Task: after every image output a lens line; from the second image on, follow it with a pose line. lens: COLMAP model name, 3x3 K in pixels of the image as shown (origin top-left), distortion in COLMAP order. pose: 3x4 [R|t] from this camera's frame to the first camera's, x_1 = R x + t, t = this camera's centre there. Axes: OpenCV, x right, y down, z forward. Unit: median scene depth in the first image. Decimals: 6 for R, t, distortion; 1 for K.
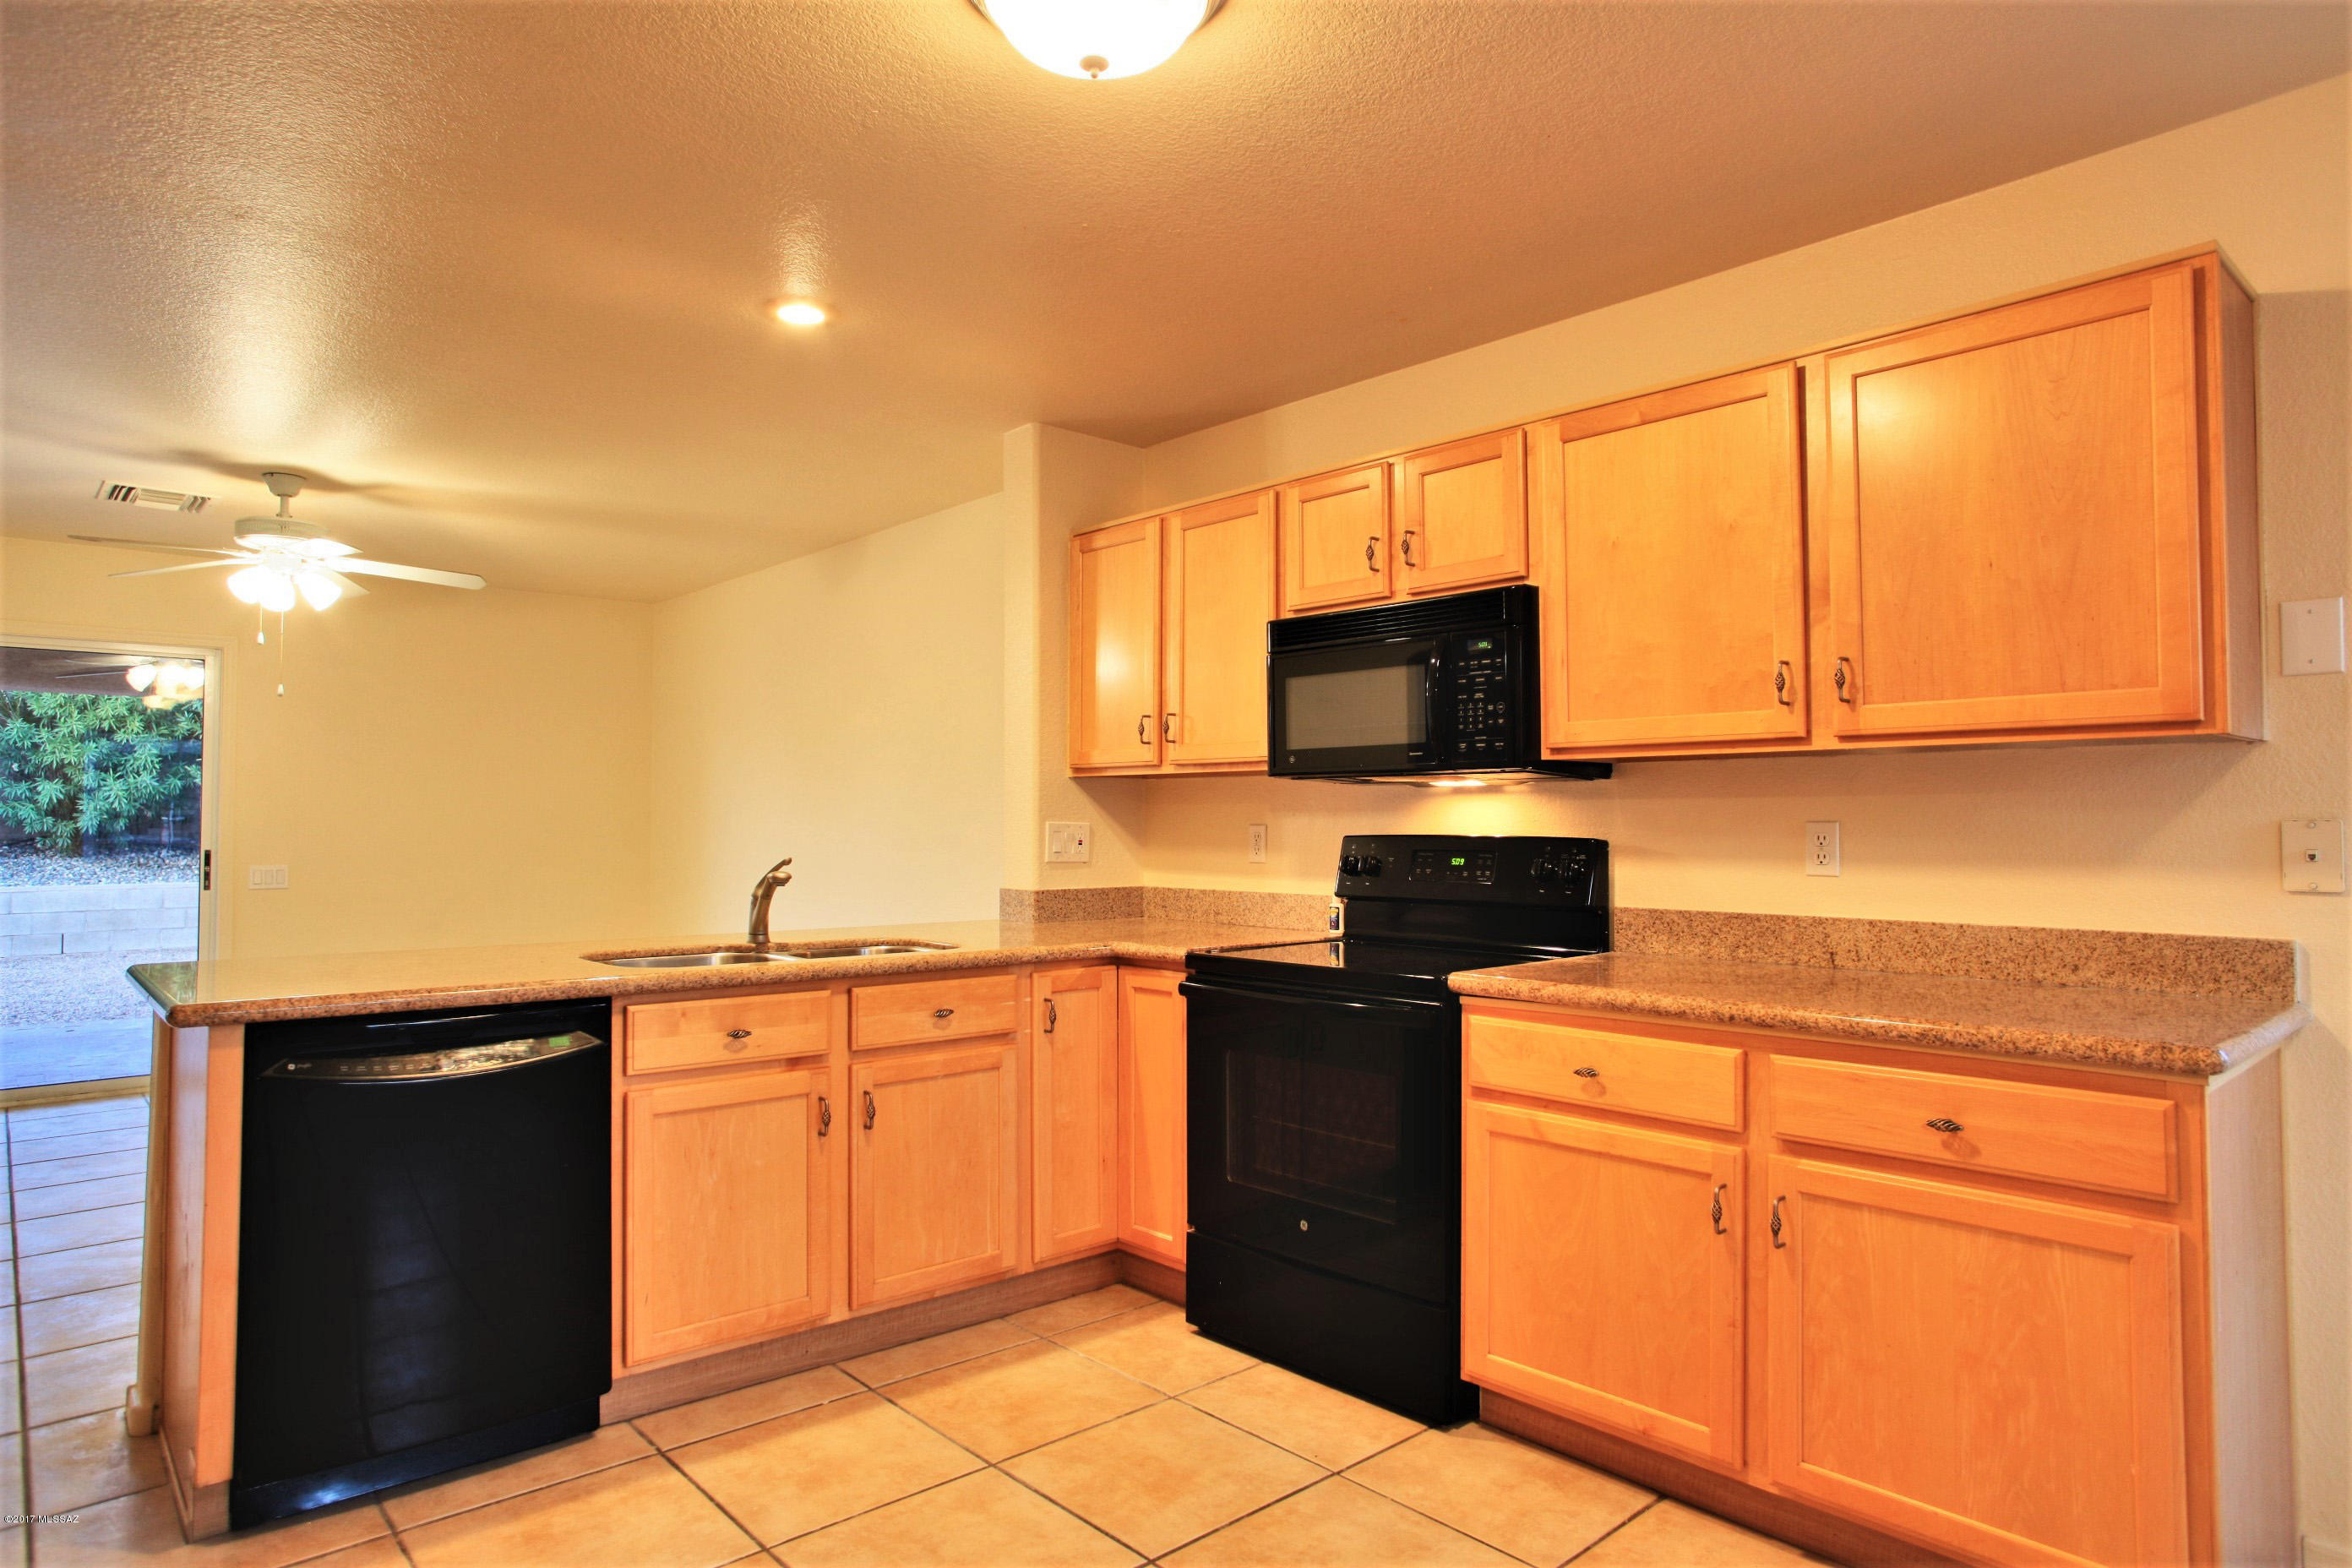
lens RADIAL K [[1326.6, 0, 1176.0], [0, 1326.6, 784.0], [0, 0, 1]] dist [-0.089082, 0.051771]
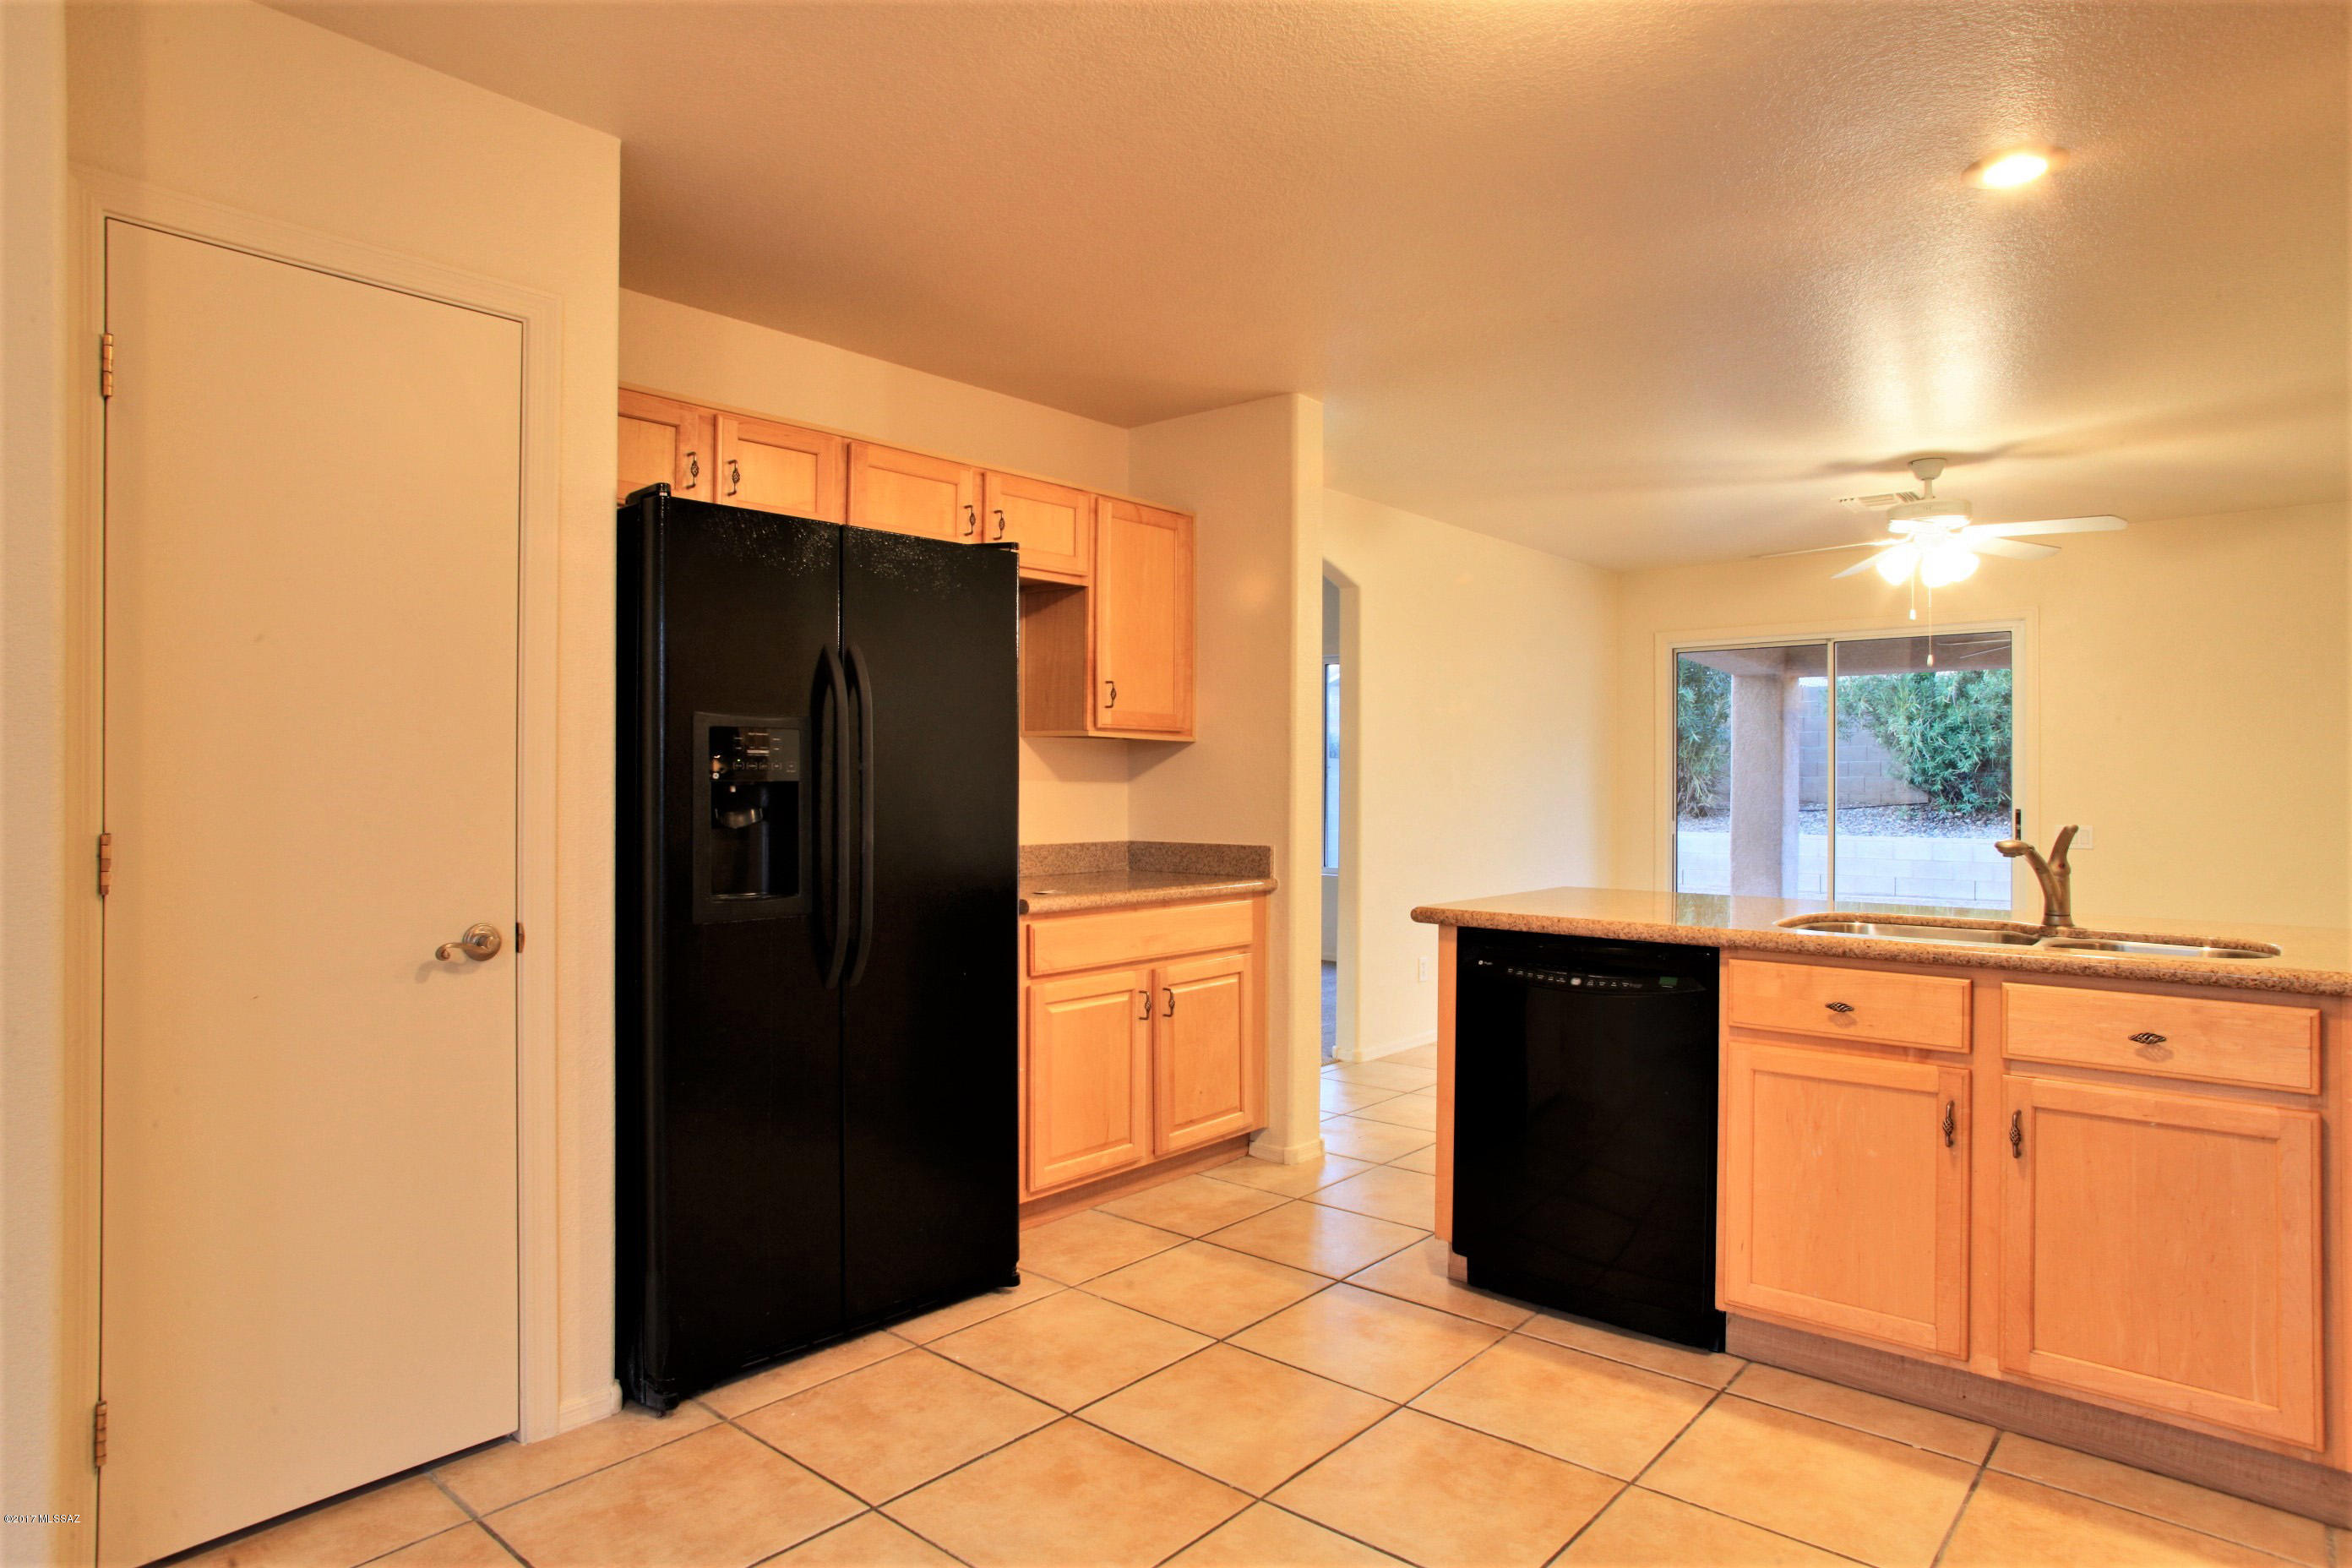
lens RADIAL K [[1326.6, 0, 1176.0], [0, 1326.6, 784.0], [0, 0, 1]] dist [-0.089082, 0.051771]
pose [[0.114166, -0.000270, -0.993462, 0.521270], [0.030567, 0.999527, 0.003241, 0.013103], [0.992991, -0.030737, 0.114121, 0.415078]]
